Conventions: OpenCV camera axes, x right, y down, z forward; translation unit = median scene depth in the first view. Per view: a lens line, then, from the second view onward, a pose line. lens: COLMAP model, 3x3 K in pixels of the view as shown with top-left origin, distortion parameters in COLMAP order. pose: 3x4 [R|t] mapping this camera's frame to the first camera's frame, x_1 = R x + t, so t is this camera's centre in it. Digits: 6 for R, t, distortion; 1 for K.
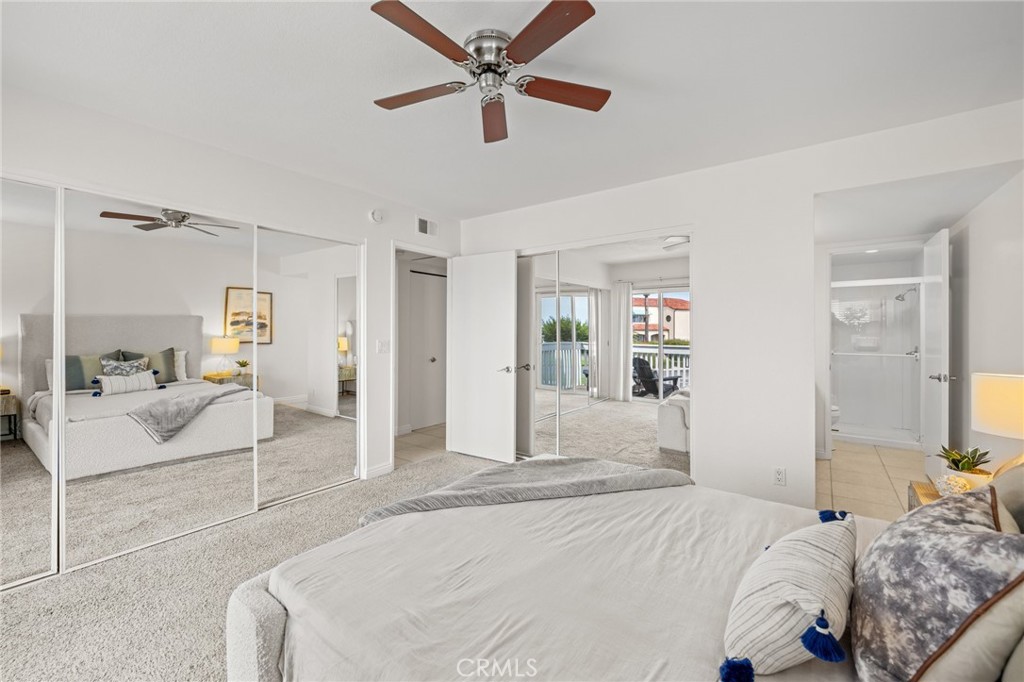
lens RADIAL K [[407.4, 0, 511.3], [0, 407.4, 333.4], [0, 0, 1]] dist [-0.002069, -0.000125]
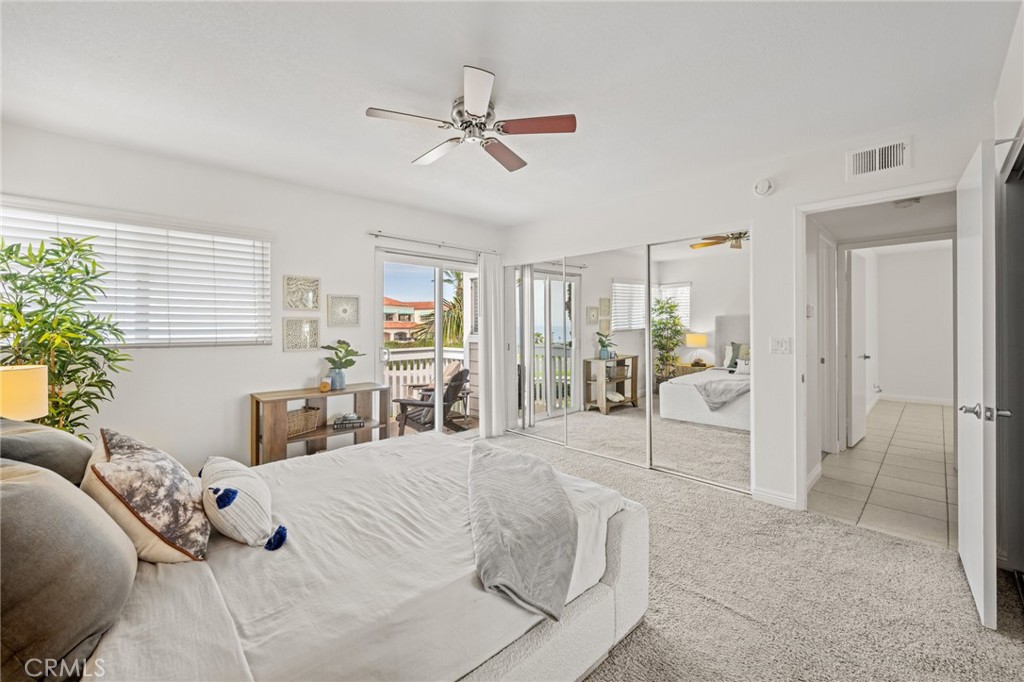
lens RADIAL K [[407.4, 0, 511.3], [0, 407.4, 333.4], [0, 0, 1]] dist [-0.002069, -0.000125]
pose [[-0.149284, 0.012716, -0.988713, 1.090481], [0.001385, 0.999919, 0.012651, -0.005288], [0.988793, 0.000519, -0.149290, 1.192139]]
